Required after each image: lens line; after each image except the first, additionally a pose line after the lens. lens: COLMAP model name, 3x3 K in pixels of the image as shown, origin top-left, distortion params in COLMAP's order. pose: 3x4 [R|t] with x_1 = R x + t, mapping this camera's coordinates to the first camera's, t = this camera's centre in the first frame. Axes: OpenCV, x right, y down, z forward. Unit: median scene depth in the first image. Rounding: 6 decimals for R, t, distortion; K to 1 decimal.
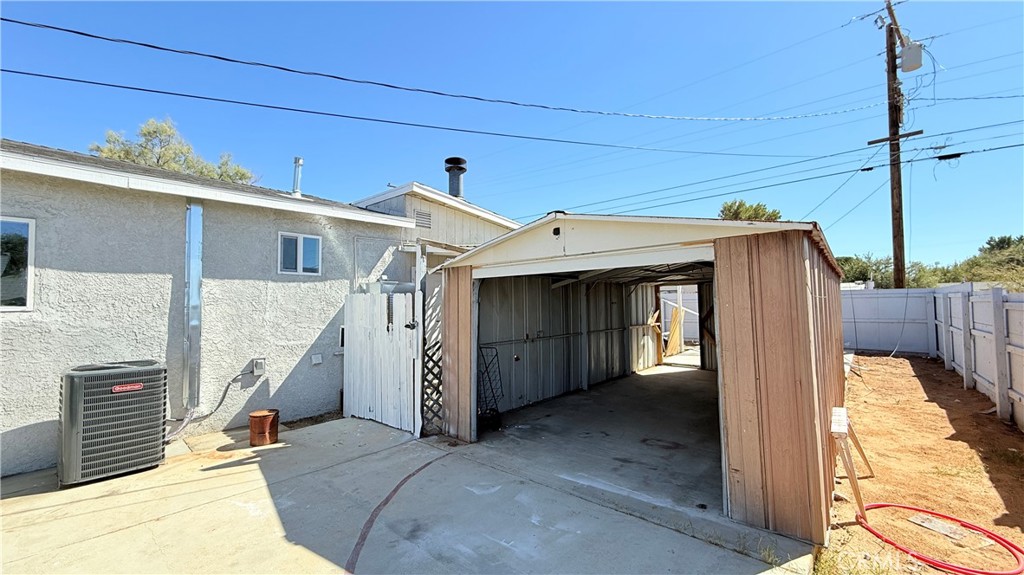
lens RADIAL K [[408.5, 0, 514.1], [0, 408.5, 288.6], [0, 0, 1]] dist [0.000042, 0.000124]
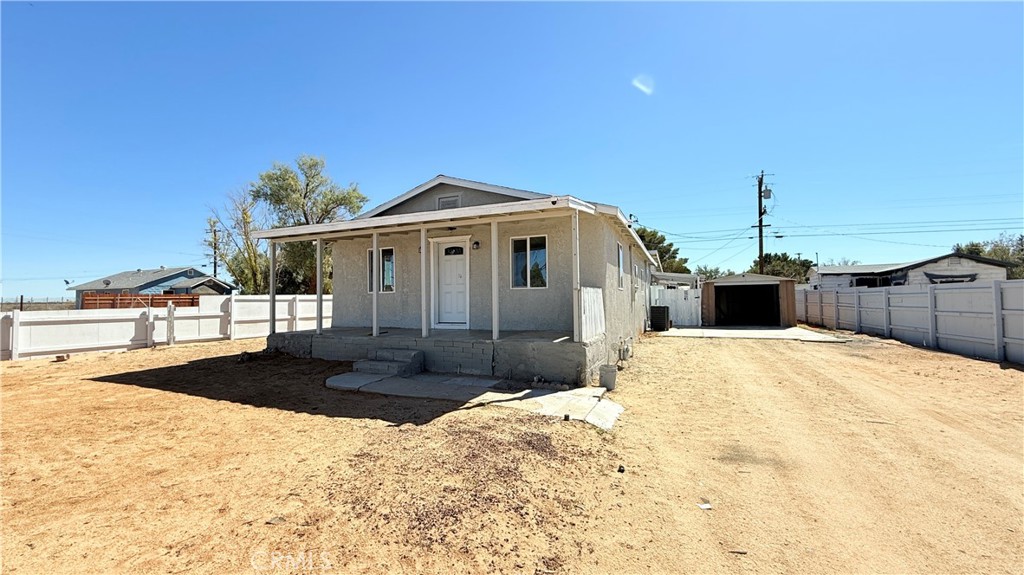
lens RADIAL K [[408.5, 0, 509.5], [0, 408.5, 286.4], [0, 0, 1]] dist [0.000042, 0.000124]
pose [[0.948289, 0.015366, 0.317036, -1.217244], [-0.017126, 0.999850, 0.002766, 0.003450], [-0.316946, -0.008053, 0.948409, -0.805960]]
